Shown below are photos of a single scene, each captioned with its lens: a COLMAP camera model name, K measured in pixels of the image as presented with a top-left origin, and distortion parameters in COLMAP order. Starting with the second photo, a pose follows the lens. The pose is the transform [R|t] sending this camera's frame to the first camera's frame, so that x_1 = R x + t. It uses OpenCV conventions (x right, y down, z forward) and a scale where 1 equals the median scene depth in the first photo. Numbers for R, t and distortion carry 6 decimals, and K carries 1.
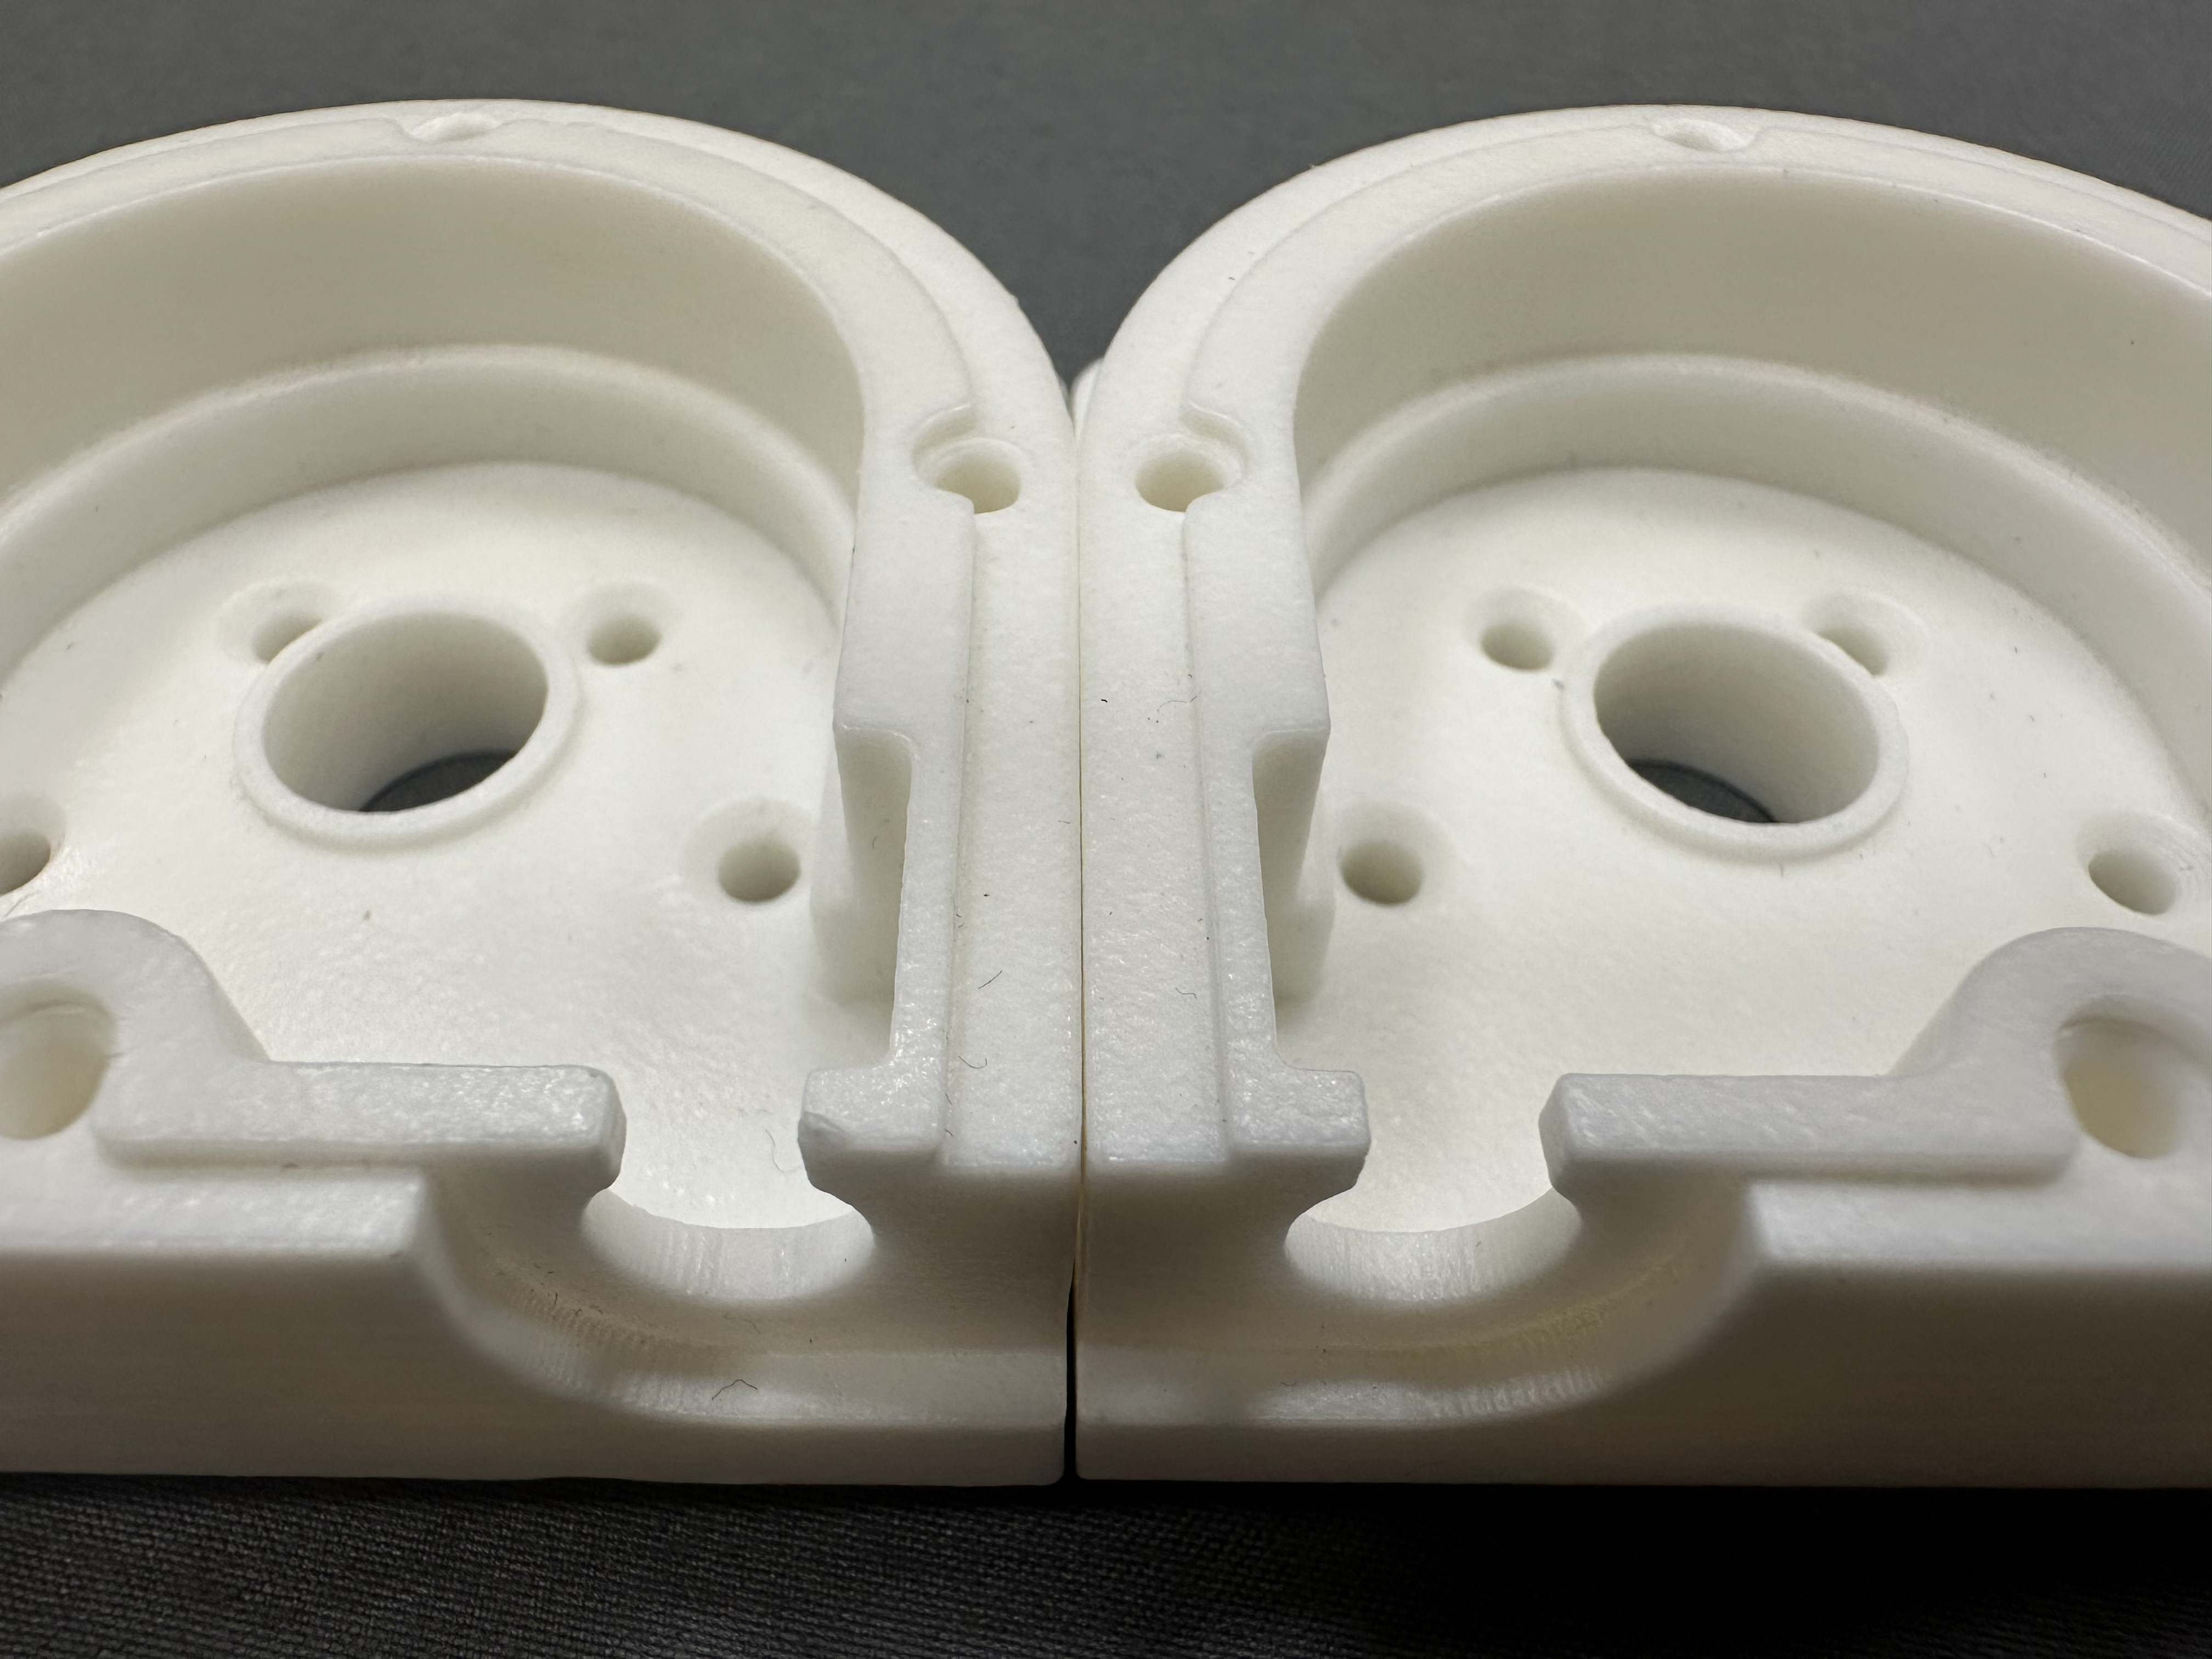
lens RADIAL K [[1551.4, 0, 1106.0], [0, 1551.4, 829.5], [0, 0, 1]] dist [-0.004239, -0.000208]
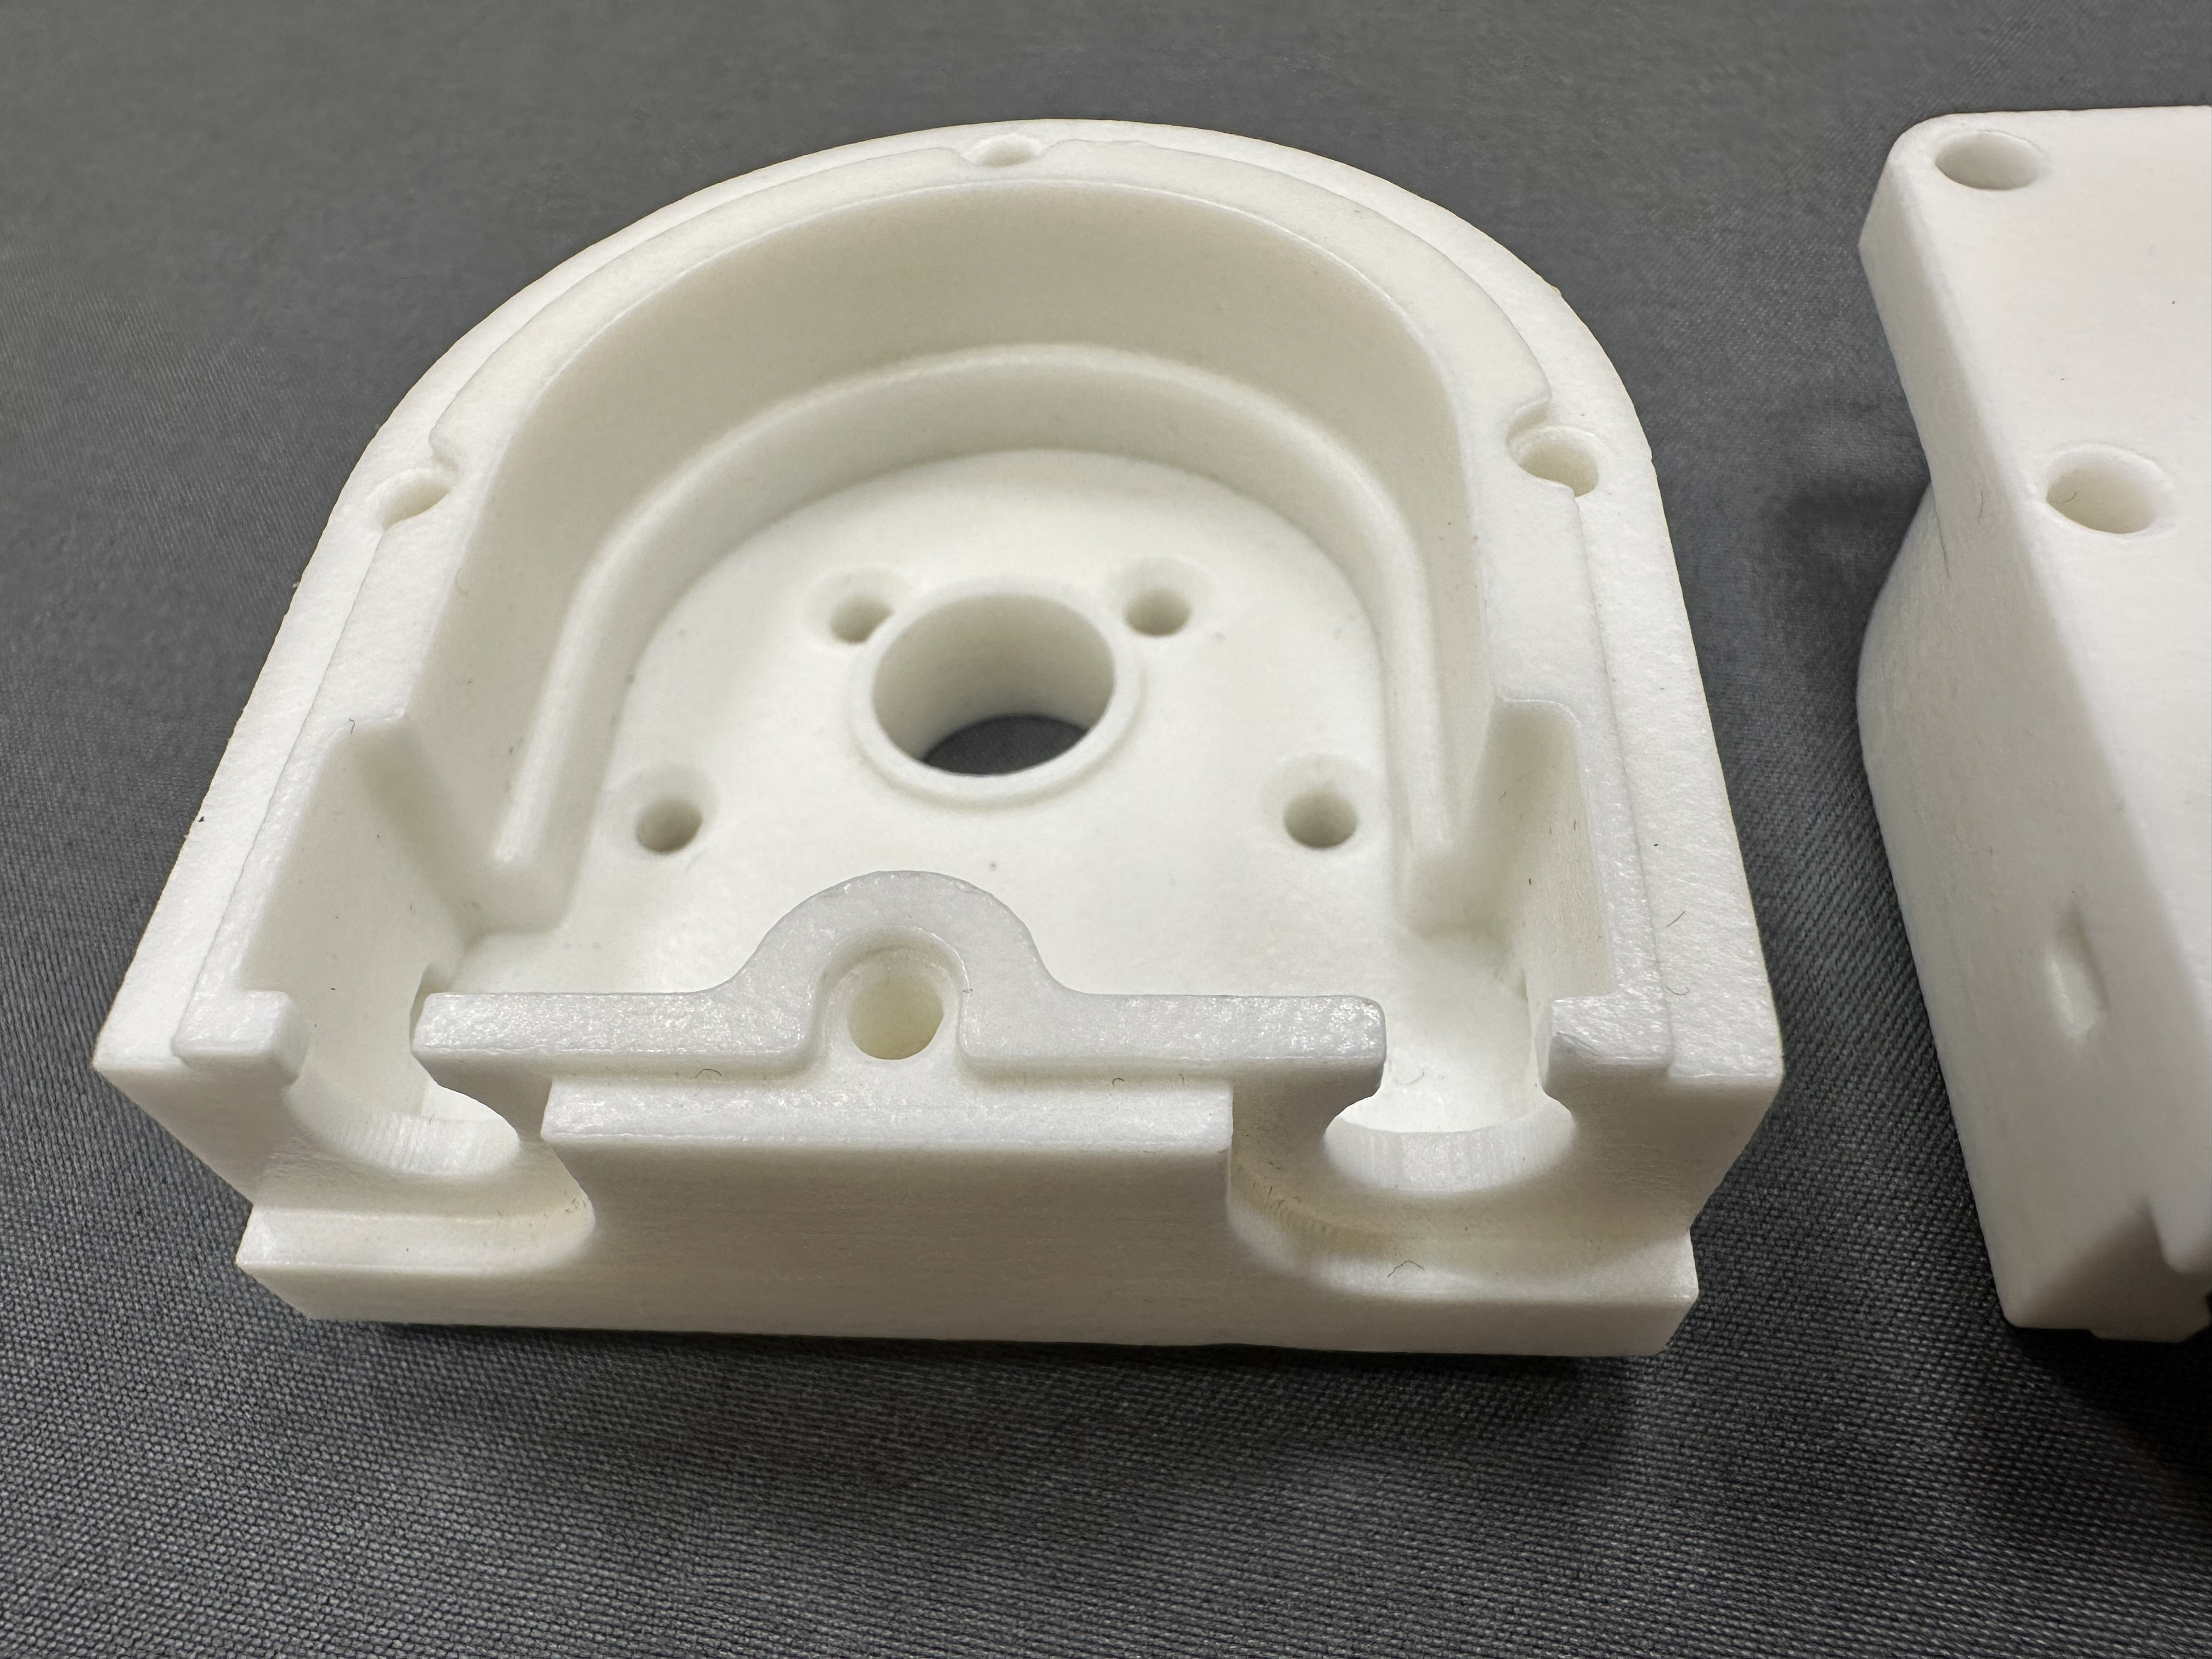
lens RADIAL K [[1582.2, 0, 1106.0], [0, 1582.2, 829.5], [0, 0, 1]] dist [-0.004953, -0.003537]
pose [[0.995993, -0.020580, -0.087029, -0.287027], [0.024955, 0.998463, 0.049484, -0.027392], [0.085877, -0.051458, 0.994976, -0.151285]]
